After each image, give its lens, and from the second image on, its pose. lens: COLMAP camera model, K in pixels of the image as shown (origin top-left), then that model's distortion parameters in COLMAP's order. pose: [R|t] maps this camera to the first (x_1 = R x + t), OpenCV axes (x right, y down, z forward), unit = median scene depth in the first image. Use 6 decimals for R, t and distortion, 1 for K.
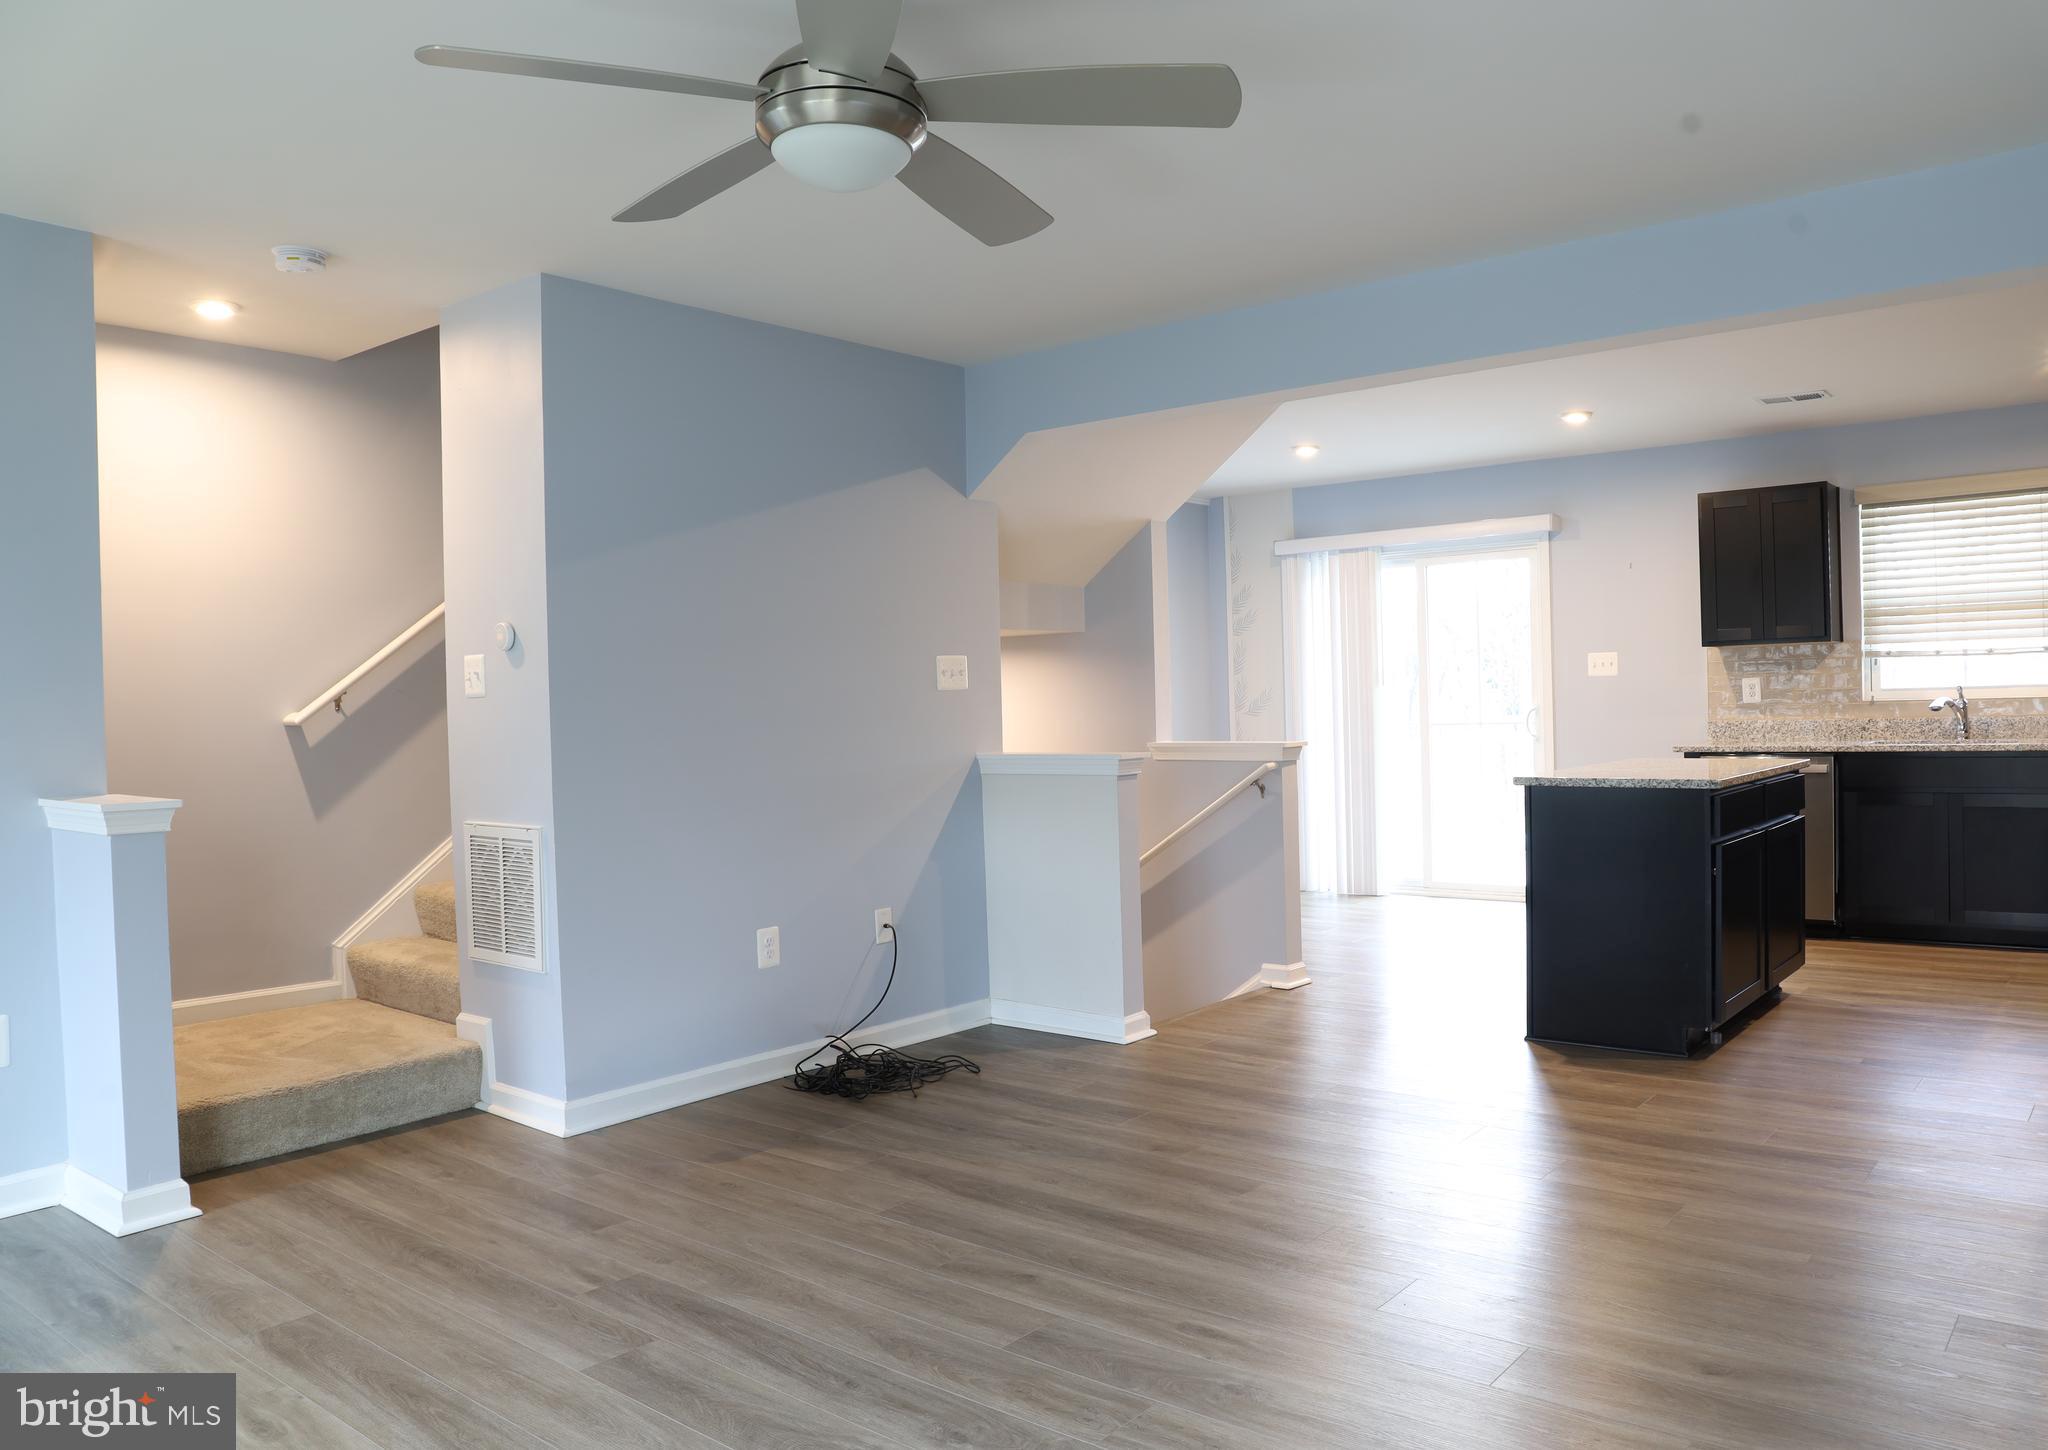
lens RADIAL K [[1588.3, 0, 1028.3], [0, 1588.3, 731.7], [0, 0, 1]] dist [-0.072660, 0.004766]
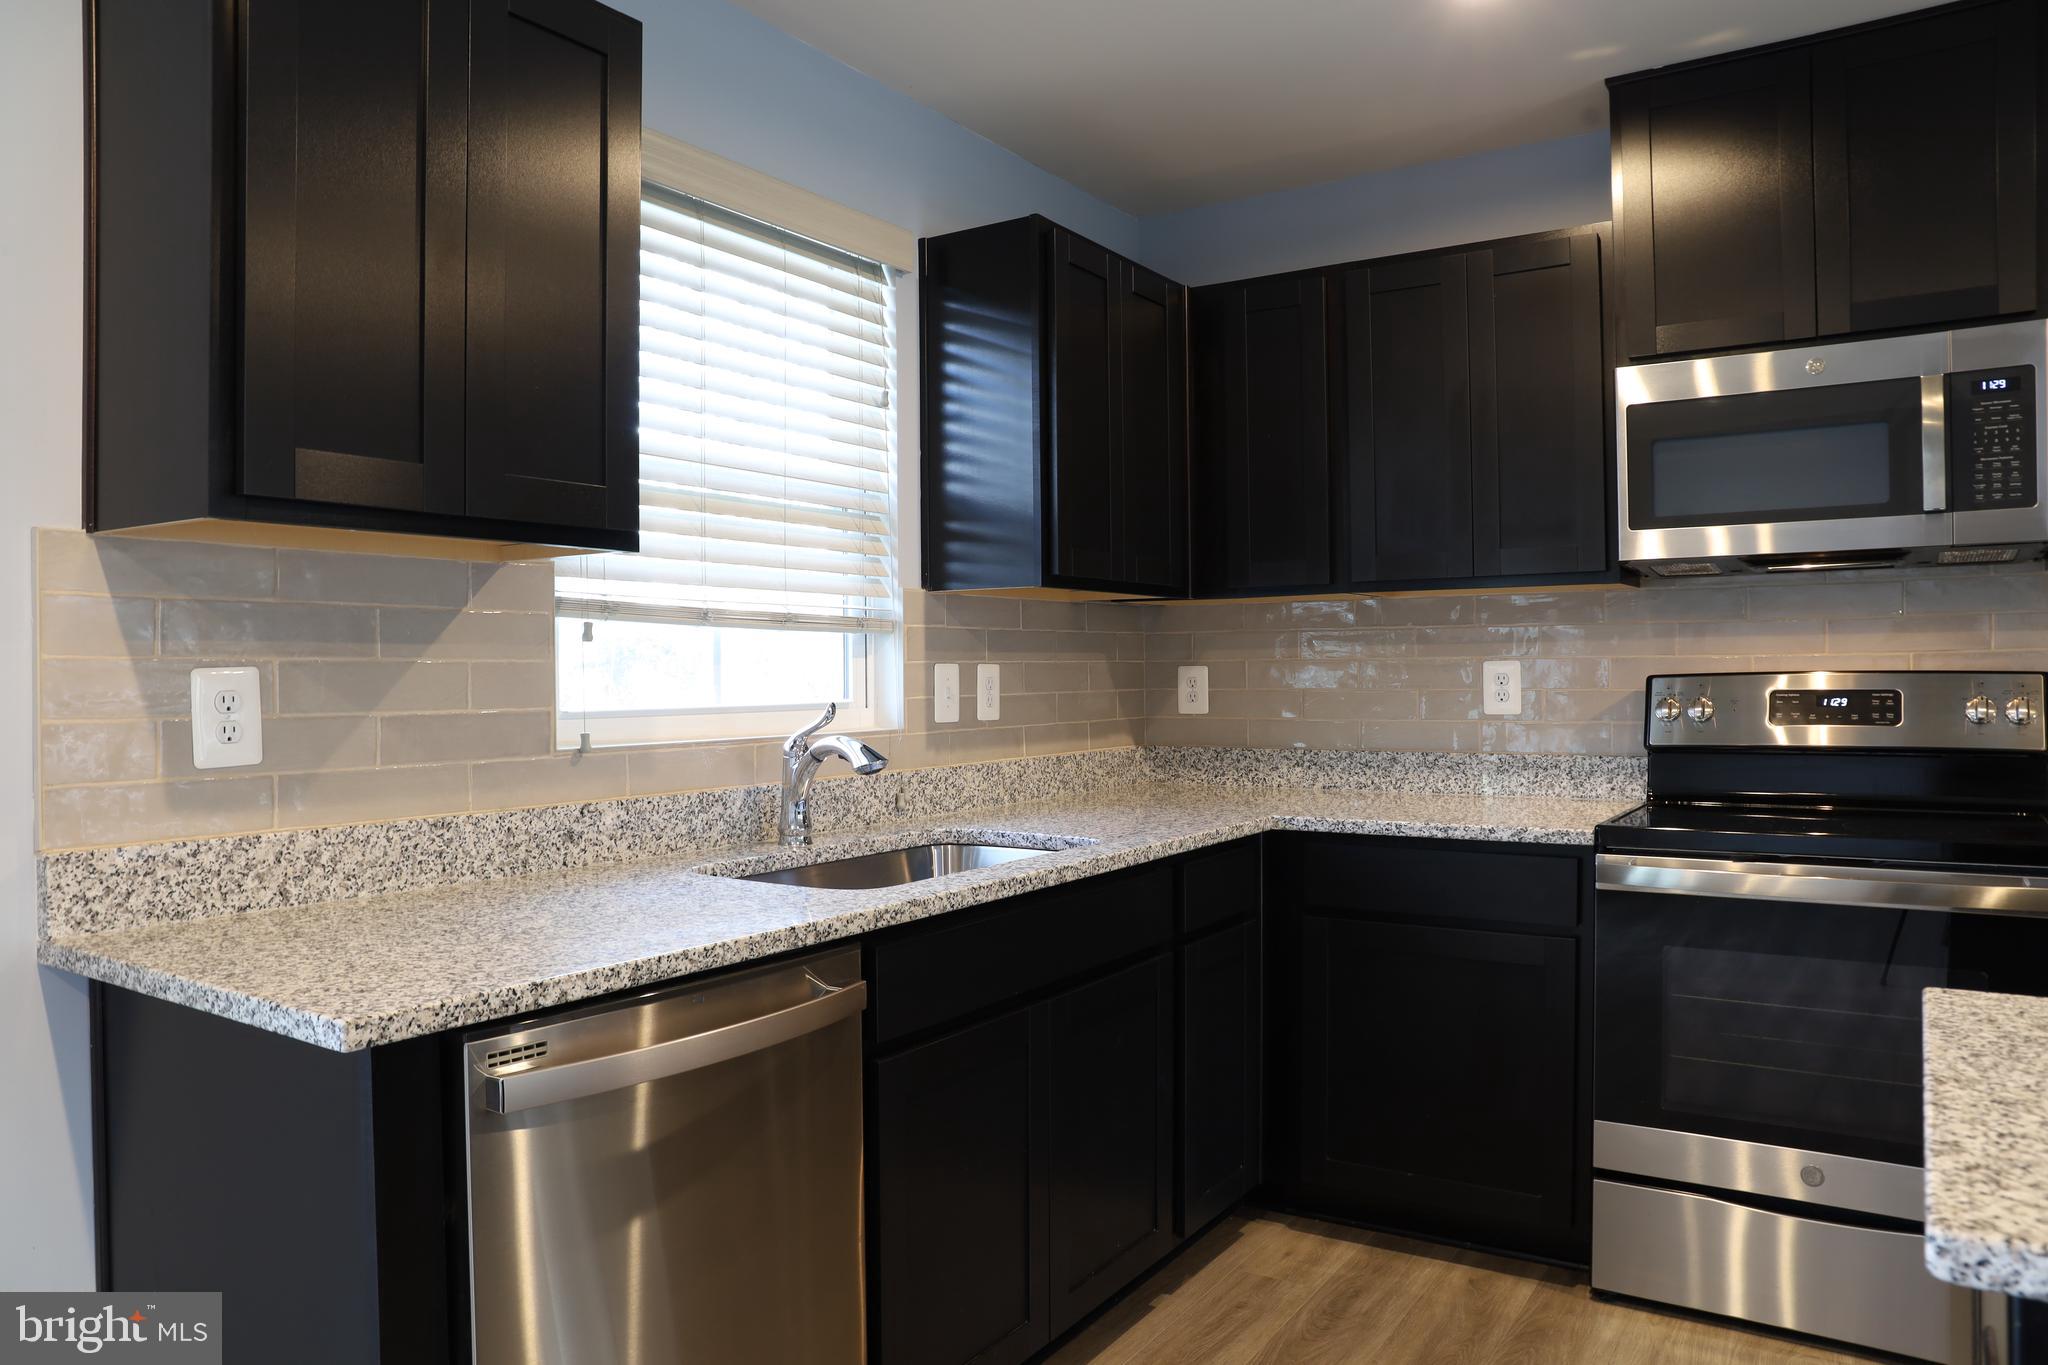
lens RADIAL K [[1414.8, 0, 1016.4], [0, 1414.8, 683.7], [0, 0, 1]] dist [-0.122694, 0.094215]
pose [[-0.082997, 0.025703, 0.996218, 0.239545], [0.028849, 0.999310, -0.023379, -0.023979], [-0.996132, 0.026799, -0.083681, 0.929698]]
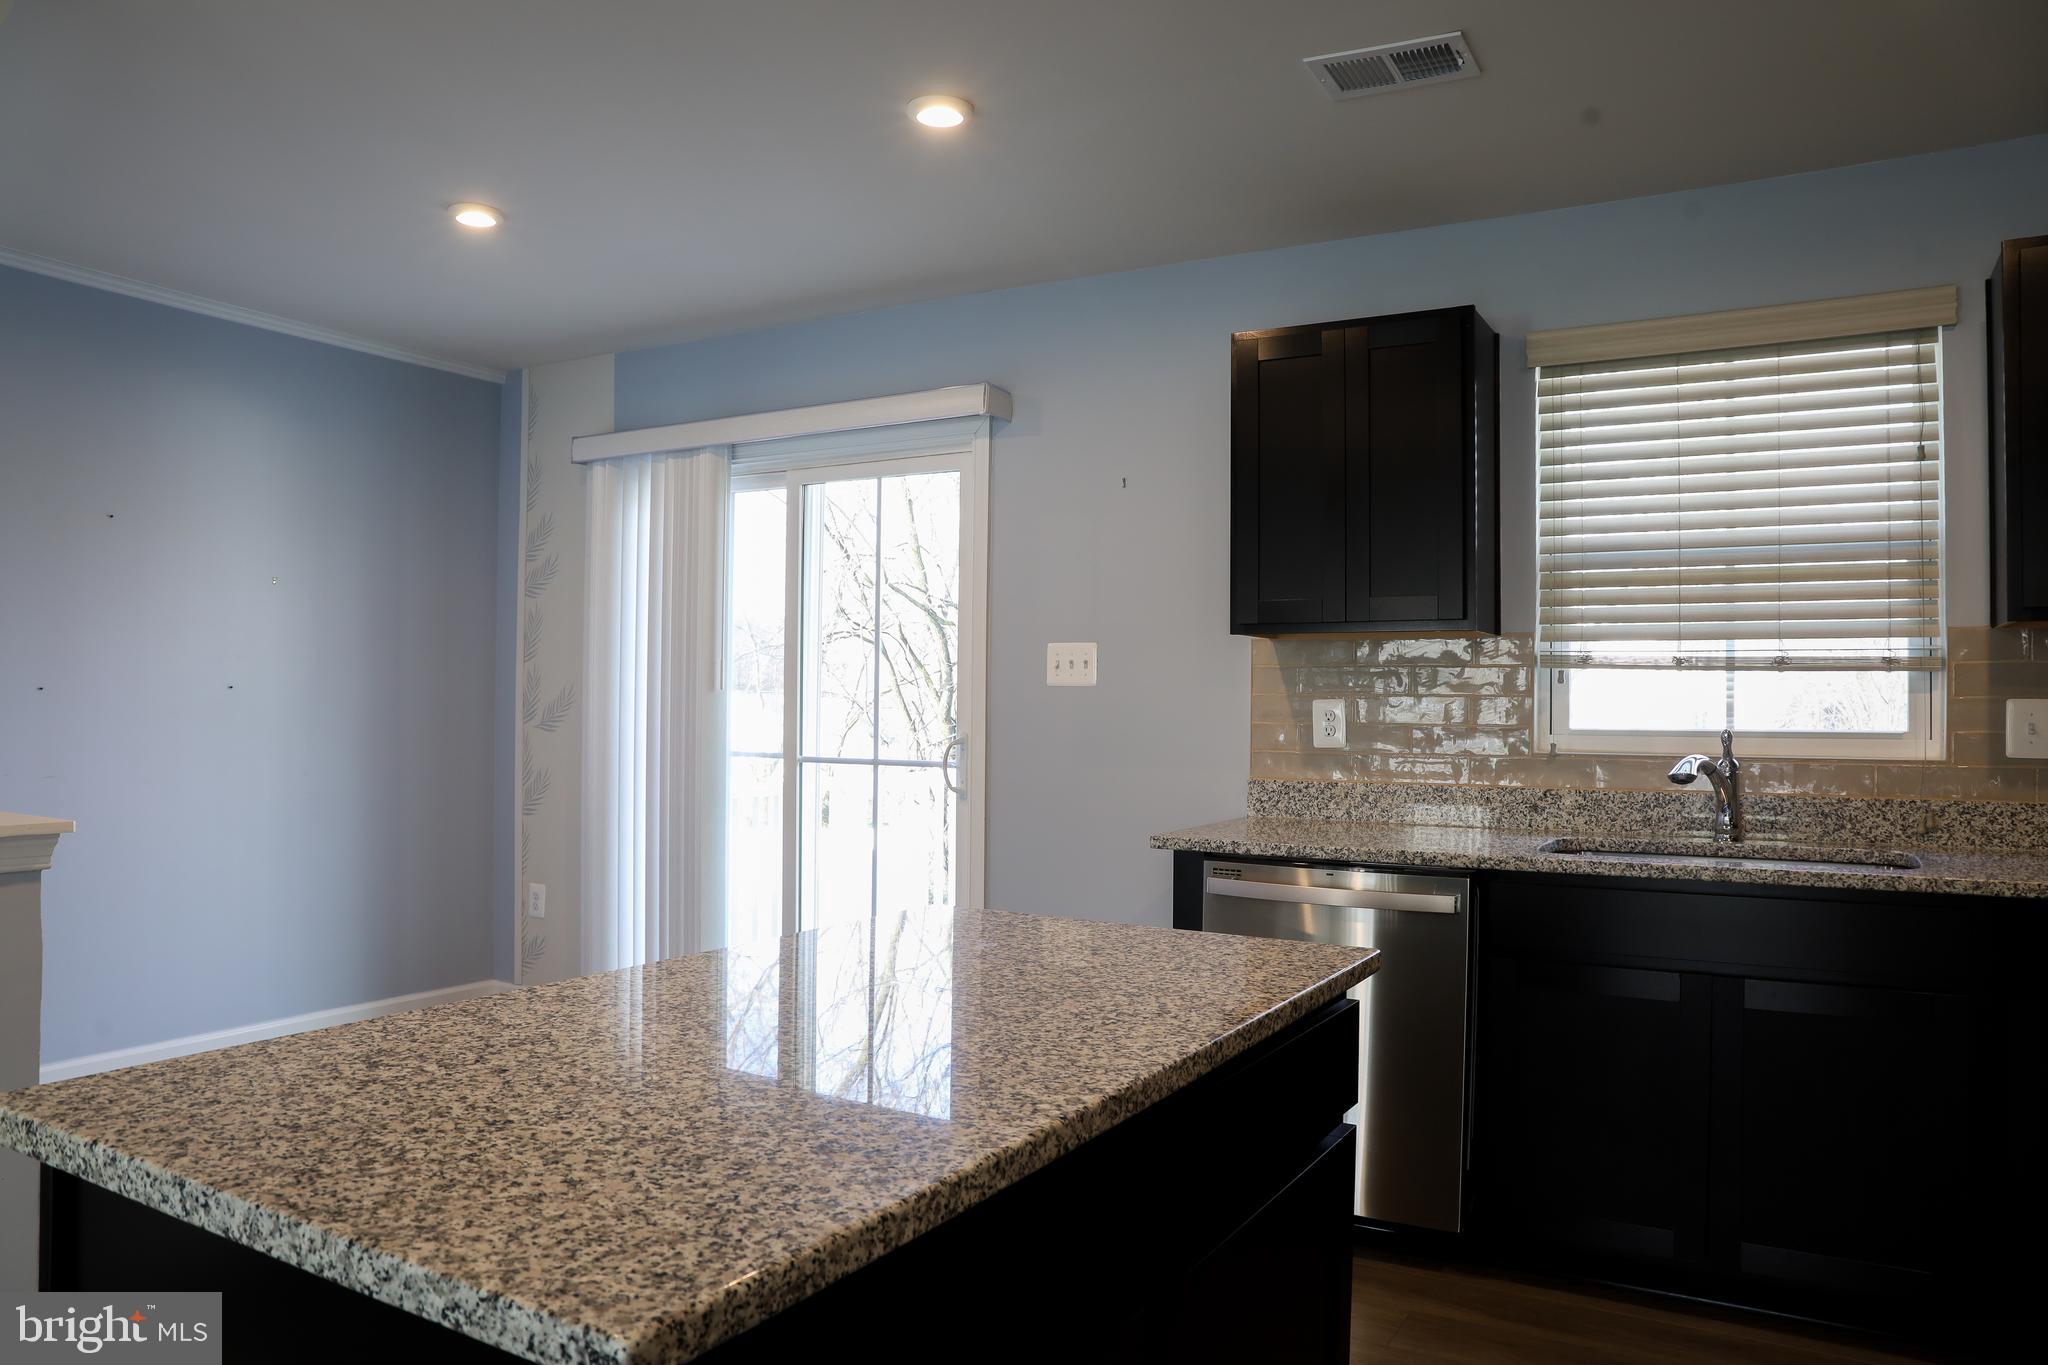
lens RADIAL K [[1414.8, 0, 1016.4], [0, 1414.8, 683.7], [0, 0, 1]] dist [-0.122694, 0.094215]
pose [[0.988882, 0.041311, 0.142851, 0.305169], [-0.036261, 0.998628, -0.037775, -0.019009], [-0.144216, 0.032175, 0.989023, 0.577103]]
